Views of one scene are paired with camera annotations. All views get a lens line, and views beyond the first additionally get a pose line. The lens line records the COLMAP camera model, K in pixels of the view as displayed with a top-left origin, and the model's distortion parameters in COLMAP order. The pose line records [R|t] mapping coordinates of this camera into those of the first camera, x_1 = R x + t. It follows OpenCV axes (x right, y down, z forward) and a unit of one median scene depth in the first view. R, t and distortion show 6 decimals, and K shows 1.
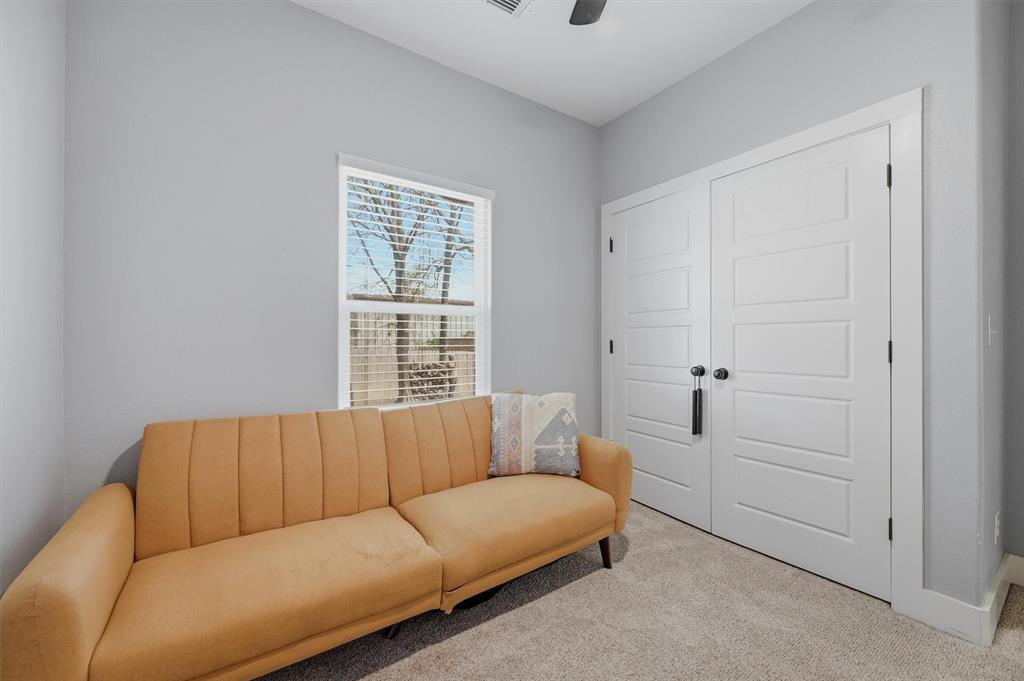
lens RADIAL K [[407.5, 0, 512.0], [0, 407.5, 340.5], [0, 0, 1]] dist [-0.001322, -0.000051]
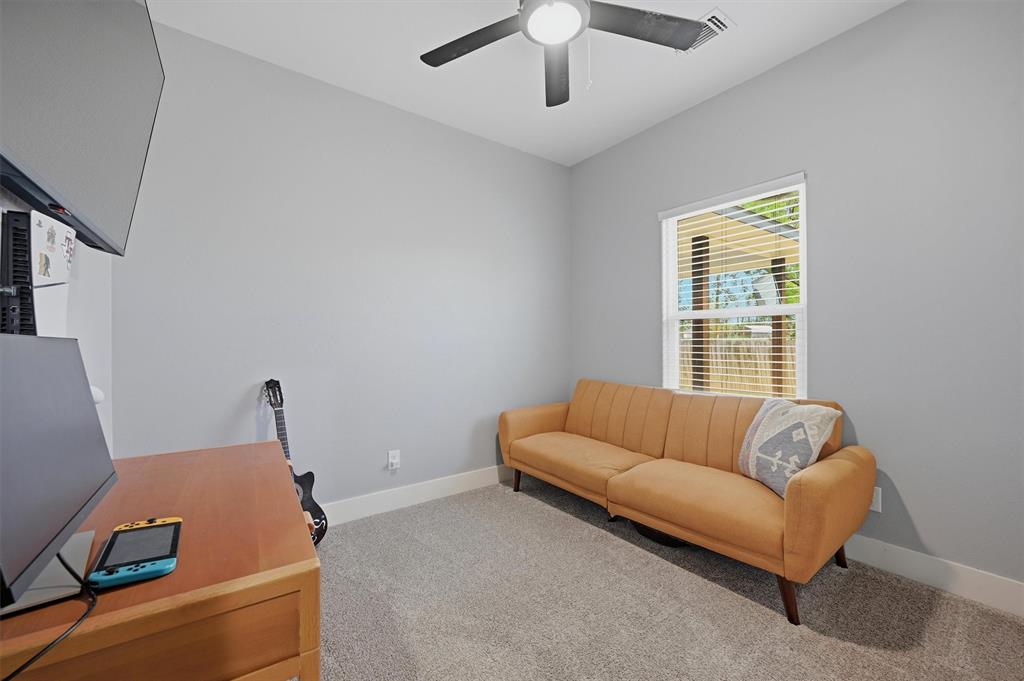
lens RADIAL K [[407.5, 0, 512.0], [0, 407.5, 340.5], [0, 0, 1]] dist [-0.001322, -0.000051]
pose [[0.031103, -0.002117, -0.999514, 1.104166], [0.005169, 0.999985, -0.001957, -0.001511], [0.999503, -0.005106, 0.031114, 0.455491]]
